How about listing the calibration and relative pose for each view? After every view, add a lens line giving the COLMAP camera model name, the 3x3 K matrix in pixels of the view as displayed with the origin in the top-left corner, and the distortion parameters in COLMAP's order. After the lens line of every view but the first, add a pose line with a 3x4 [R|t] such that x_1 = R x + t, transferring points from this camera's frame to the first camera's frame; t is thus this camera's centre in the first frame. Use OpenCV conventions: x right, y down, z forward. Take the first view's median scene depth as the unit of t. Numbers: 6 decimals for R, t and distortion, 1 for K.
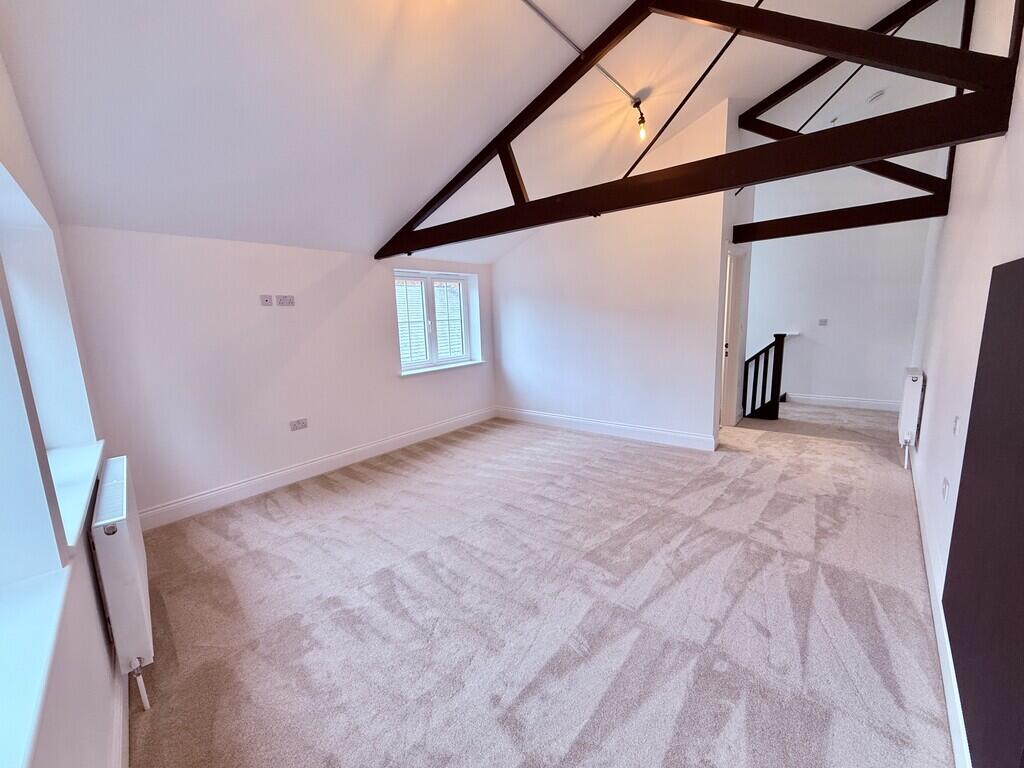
lens RADIAL K [[419.9, 0, 505.6], [0, 419.9, 385.2], [0, 0, 1]] dist [0.002139, -0.000042]
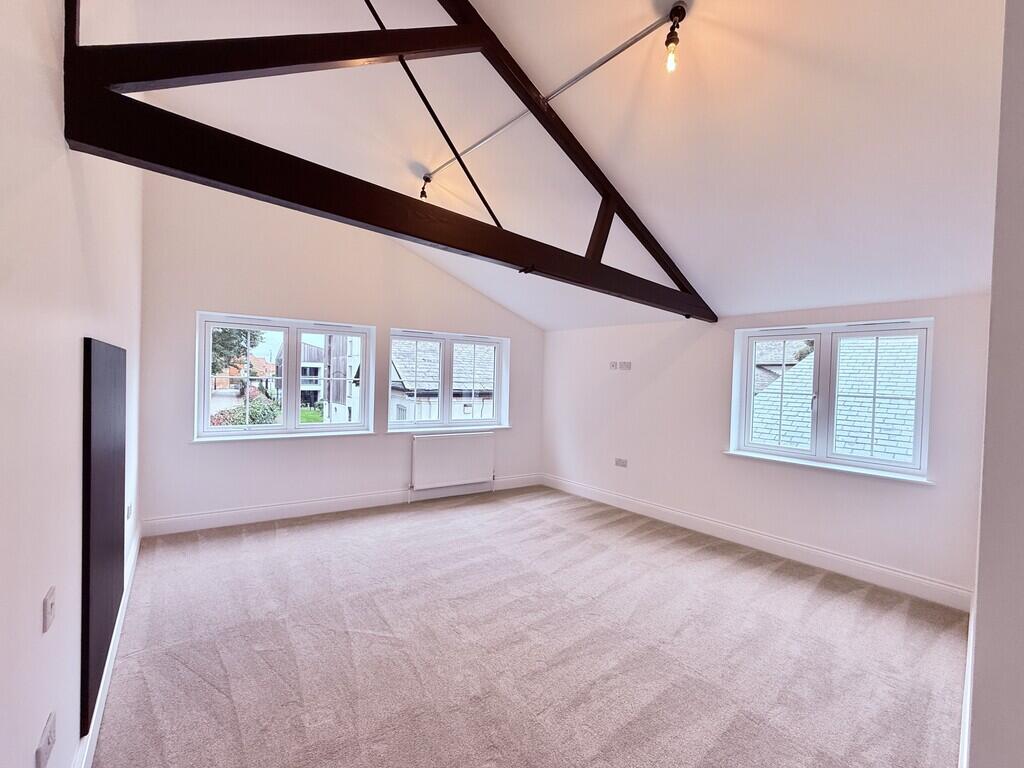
lens RADIAL K [[419.9, 0, 506.9], [0, 419.9, 382.9], [0, 0, 1]] dist [0.002139, -0.000042]
pose [[-0.172864, 0.050848, -0.983632, 0.866041], [-0.186645, 0.978881, 0.083403, -0.197120], [0.967099, 0.198008, -0.159723, 0.903846]]
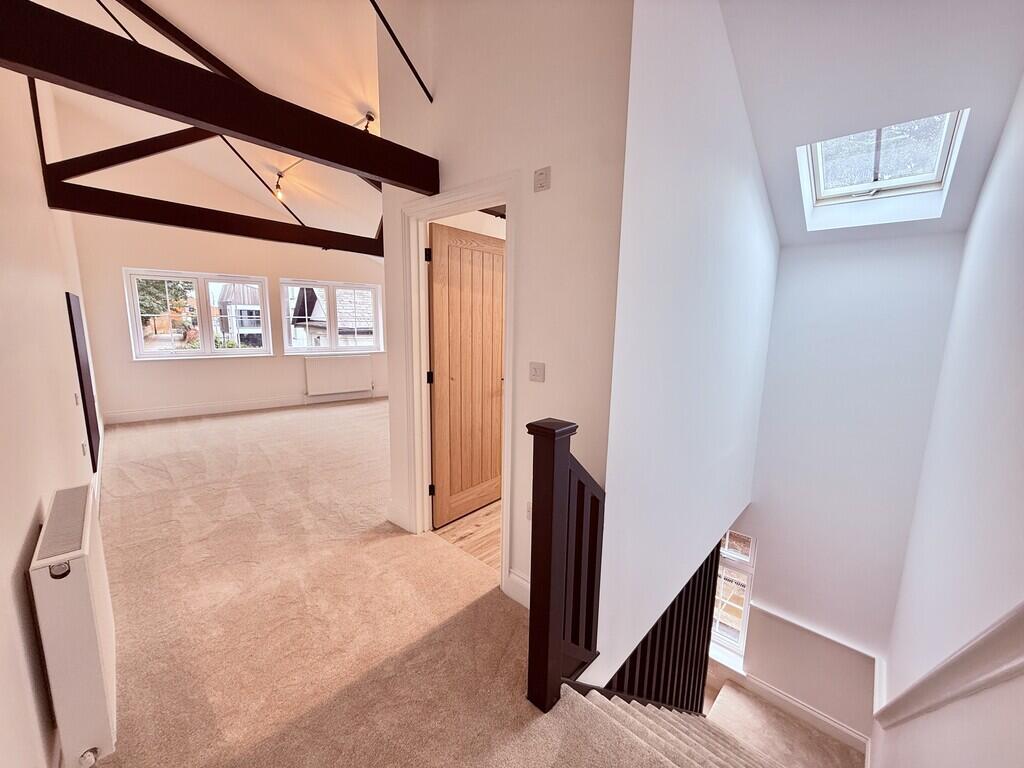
lens RADIAL K [[419.9, 0, 521.7], [0, 419.9, 386.7], [0, 0, 1]] dist [0.002139, -0.000042]
pose [[-0.071397, 0.196901, -0.977820, 1.392488], [-0.181794, 0.961334, 0.206855, -0.301335], [0.980741, 0.192530, -0.032841, 1.464909]]
